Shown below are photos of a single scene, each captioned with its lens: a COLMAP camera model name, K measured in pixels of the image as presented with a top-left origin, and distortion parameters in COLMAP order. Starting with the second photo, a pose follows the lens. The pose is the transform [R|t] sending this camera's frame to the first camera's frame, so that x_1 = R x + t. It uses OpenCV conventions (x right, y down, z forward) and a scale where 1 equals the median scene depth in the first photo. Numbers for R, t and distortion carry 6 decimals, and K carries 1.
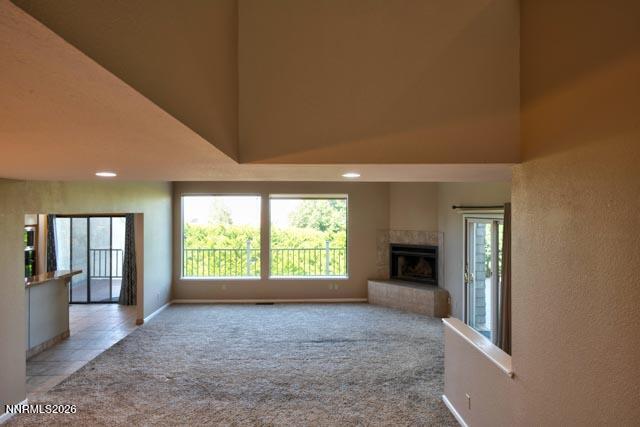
lens RADIAL K [[383.5, 0, 320.0], [0, 383.5, 213.5], [0, 0, 1]] dist [0.001839, 0.000026]
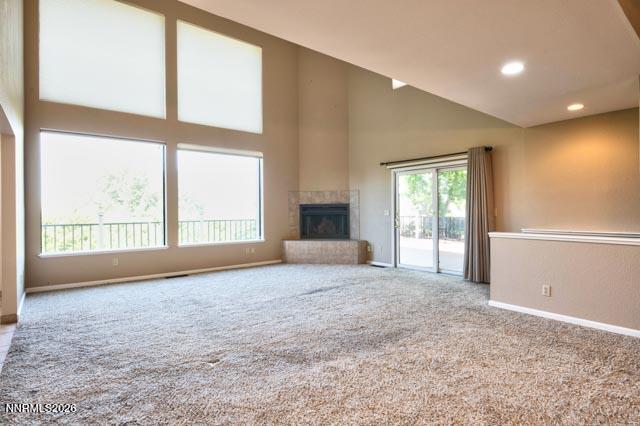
lens RADIAL K [[336.7, 0, 320.0], [0, 336.7, 213.0], [0, 0, 1]] dist [-0.001168, -0.000590]
pose [[0.802644, -0.010657, 0.596363, -0.332175], [0.009037, 0.999943, 0.005706, 0.101599], [-0.596390, 0.000810, 0.802694, 0.251060]]
